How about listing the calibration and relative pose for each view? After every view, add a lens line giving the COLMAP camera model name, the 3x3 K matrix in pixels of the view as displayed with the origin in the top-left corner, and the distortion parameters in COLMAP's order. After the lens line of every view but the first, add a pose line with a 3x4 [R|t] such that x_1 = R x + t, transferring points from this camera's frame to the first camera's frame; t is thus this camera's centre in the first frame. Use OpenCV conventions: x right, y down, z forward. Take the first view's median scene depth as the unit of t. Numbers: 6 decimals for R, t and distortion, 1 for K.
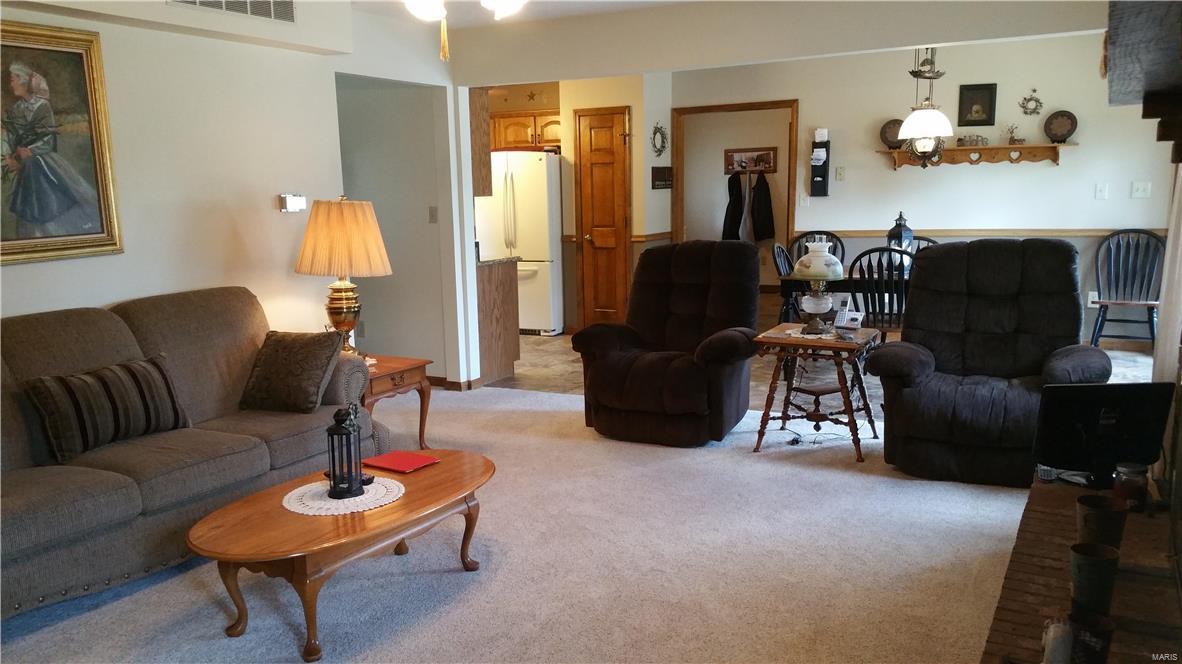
lens RADIAL K [[959.4, 0, 586.4], [0, 959.4, 363.5], [0, 0, 1]] dist [0.089254, -0.167818]
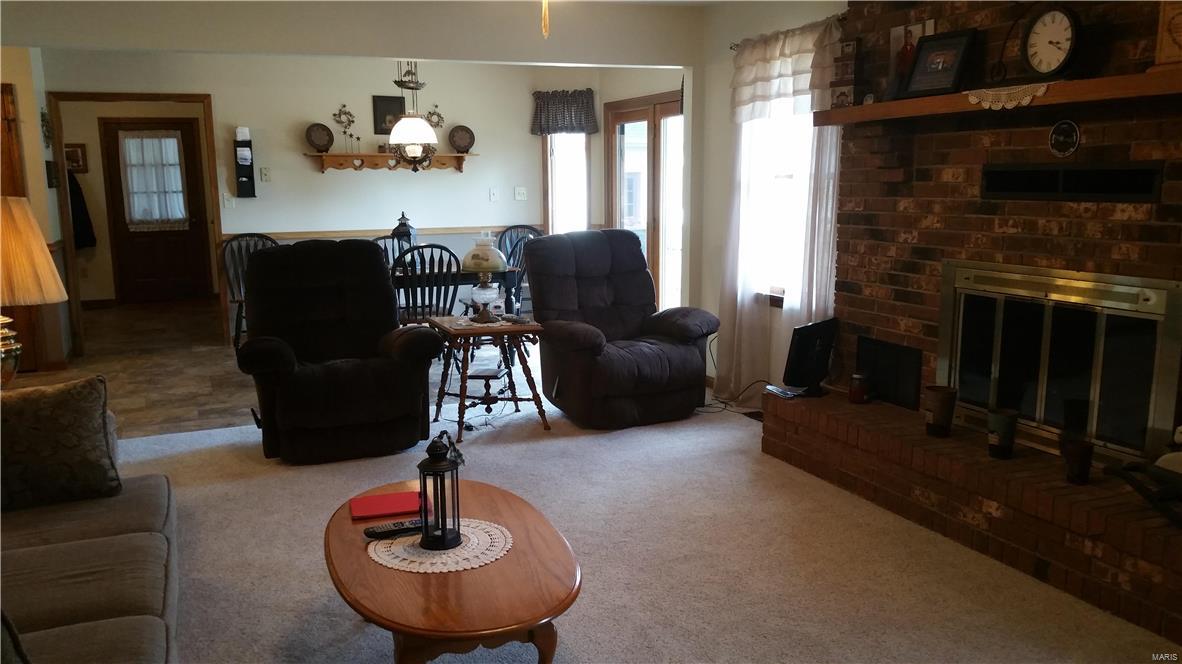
lens RADIAL K [[959.4, 0, 581.4], [0, 959.4, 362.5], [0, 0, 1]] dist [0.089254, -0.167818]
pose [[0.625262, -0.130572, 0.769414, -0.396638], [0.138280, 0.988840, 0.055437, -0.023748], [-0.768066, 0.071732, 0.636340, 0.183177]]
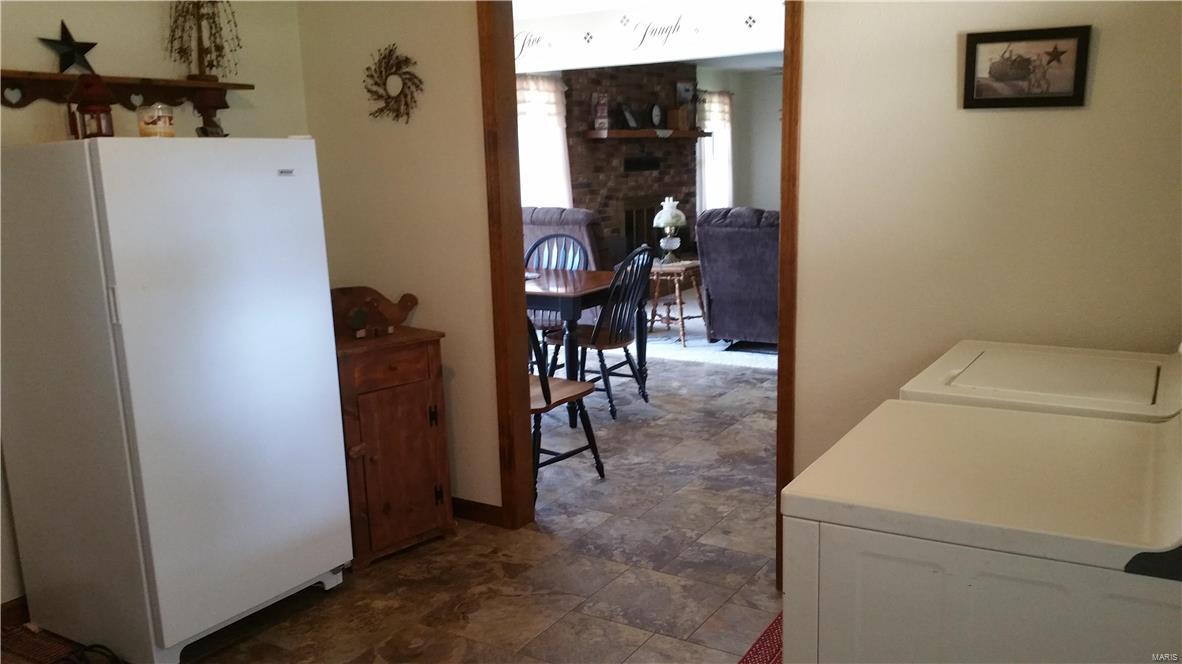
lens RADIAL K [[959.4, 0, 591.4], [0, 959.4, 335.8], [0, 0, 1]] dist [0.089254, -0.167818]
pose [[-0.998037, 0.043162, 0.045371, 0.229525], [0.056534, 0.932631, 0.356376, -0.351149], [-0.026933, 0.358242, -0.933240, 1.838921]]
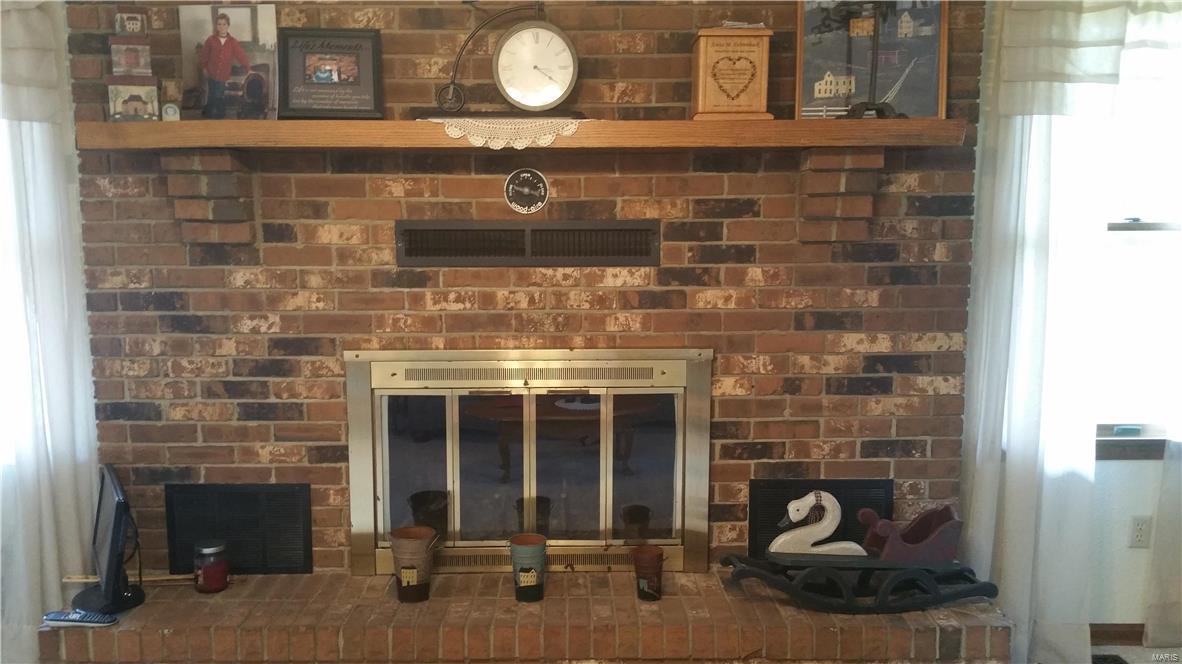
lens RADIAL K [[959.4, 0, 594.3], [0, 959.4, 352.5], [0, 0, 1]] dist [0.089254, -0.167818]
pose [[-0.492489, -0.097777, 0.864809, -0.193810], [0.169952, 0.963735, 0.205746, -0.093802], [-0.853564, 0.248303, -0.458011, 0.503339]]
